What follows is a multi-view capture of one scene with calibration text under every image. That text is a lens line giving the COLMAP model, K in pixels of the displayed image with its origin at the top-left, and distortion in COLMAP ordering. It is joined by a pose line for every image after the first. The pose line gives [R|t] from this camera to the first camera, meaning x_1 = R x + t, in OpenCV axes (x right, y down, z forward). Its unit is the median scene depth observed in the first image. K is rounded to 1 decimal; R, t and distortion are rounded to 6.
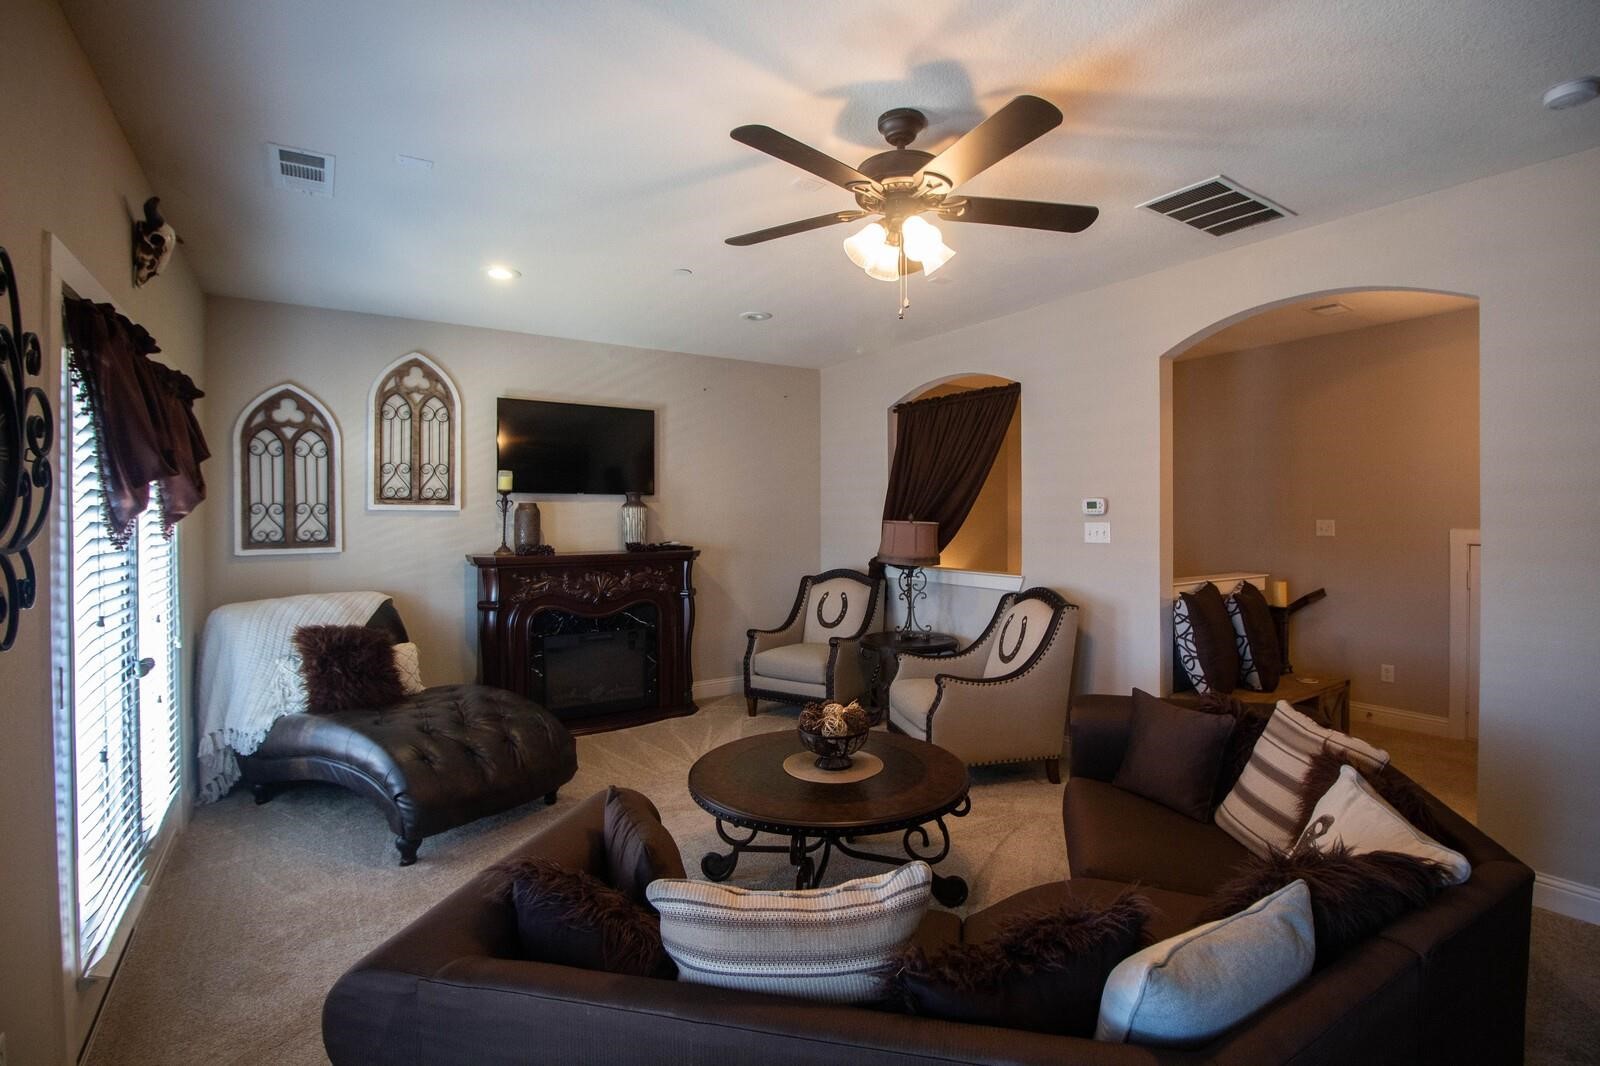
lens RADIAL K [[741.6, 0, 806.9], [0, 741.6, 529.2], [0, 0, 1]] dist [-0.002082, -0.000129]
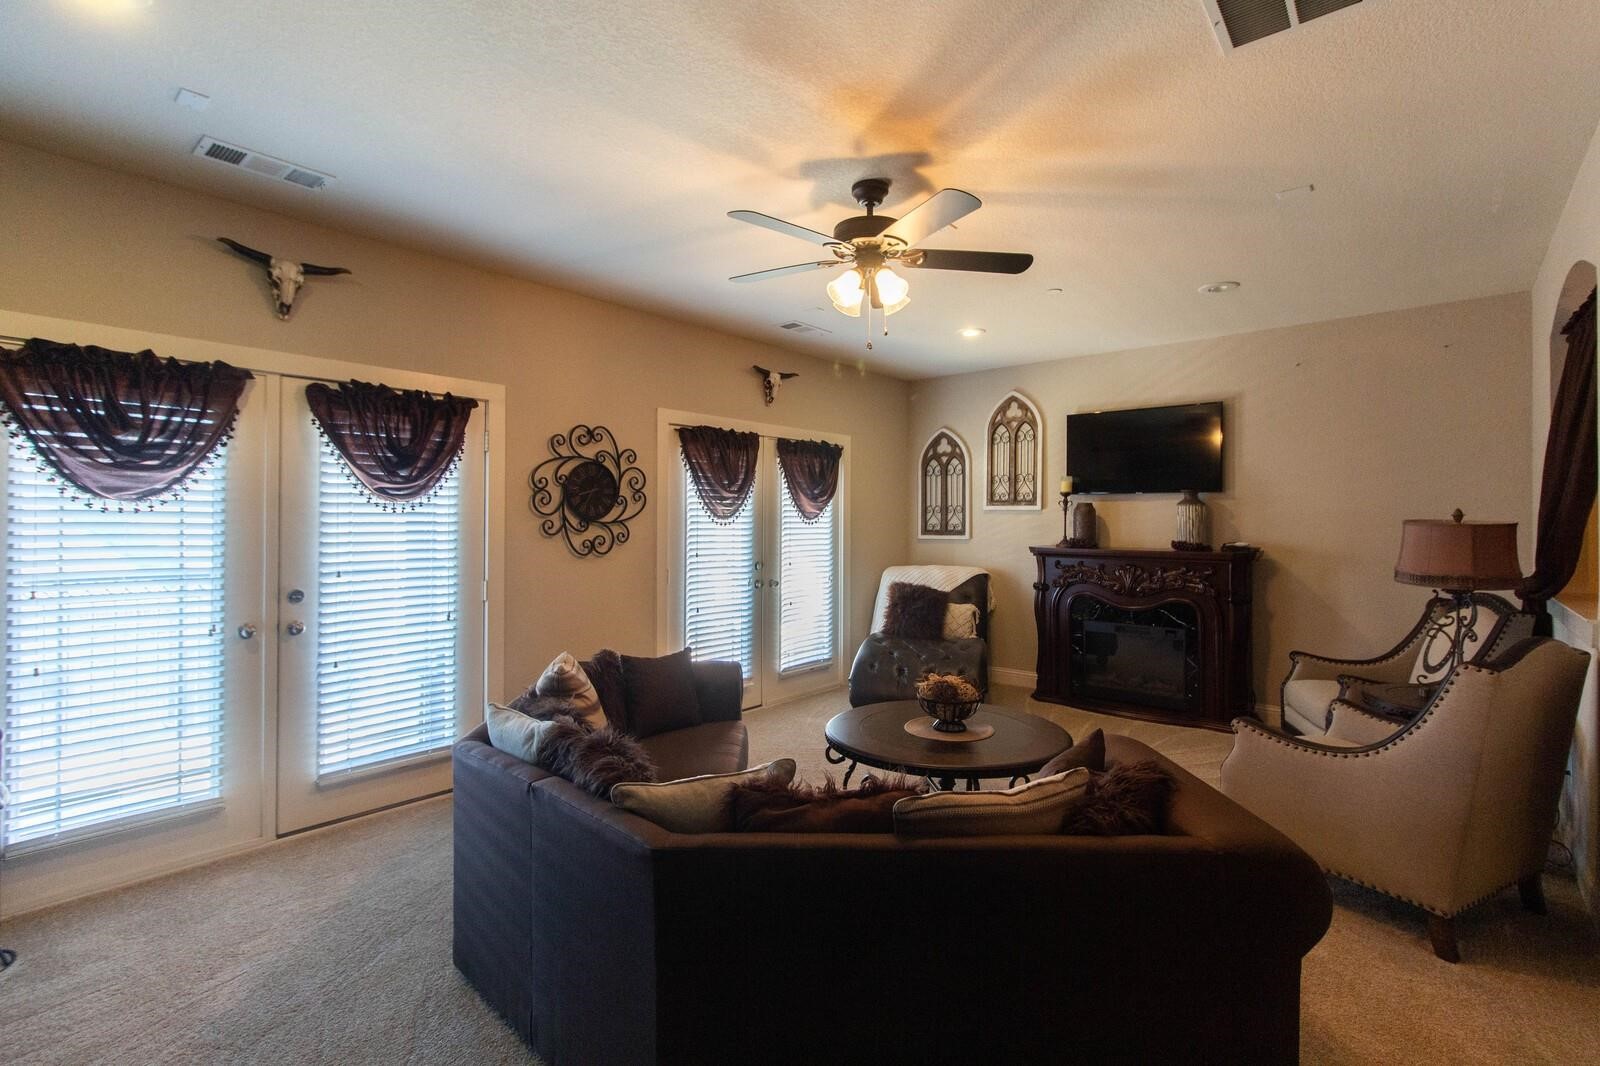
lens RADIAL K [[741.6, 0, 809.9], [0, 741.6, 528.8], [0, 0, 1]] dist [-0.002082, -0.000129]
pose [[0.268350, 0.016402, -0.963182, 0.664803], [-0.019514, 0.999742, 0.011588, -0.000046], [0.963124, 0.015686, 0.268601, 0.301084]]
